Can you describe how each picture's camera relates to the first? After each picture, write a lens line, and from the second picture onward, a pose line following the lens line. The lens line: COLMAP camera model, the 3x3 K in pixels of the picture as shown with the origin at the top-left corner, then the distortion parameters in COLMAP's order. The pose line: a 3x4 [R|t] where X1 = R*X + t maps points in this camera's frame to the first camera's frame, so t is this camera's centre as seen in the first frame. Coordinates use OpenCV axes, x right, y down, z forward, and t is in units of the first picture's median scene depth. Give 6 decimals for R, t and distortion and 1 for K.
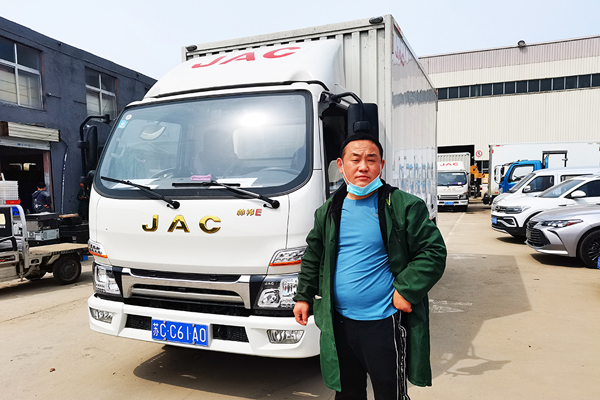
lens RADIAL K [[454.8, 0, 299.3], [0, 454.8, 228.2], [0, 0, 1]] dist [0.004212, -0.002660]
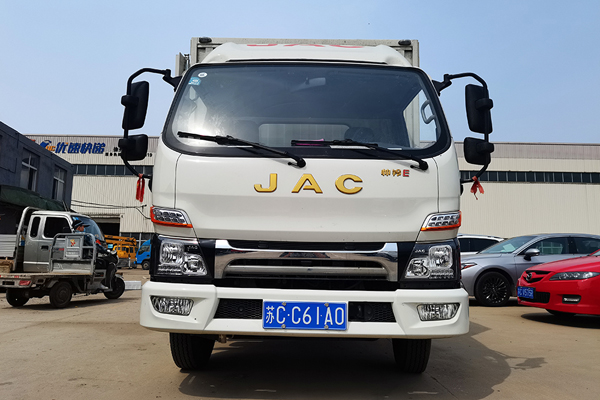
lens RADIAL K [[455.6, 0, 300.0], [0, 455.6, 200.0], [0, 0, 1]] dist [-0.005046, -0.011410]
pose [[0.932920, 0.078133, 0.351506, -0.564500], [0.000342, 0.975982, -0.217851, 0.202652], [-0.360085, 0.203358, 0.910486, 0.228014]]
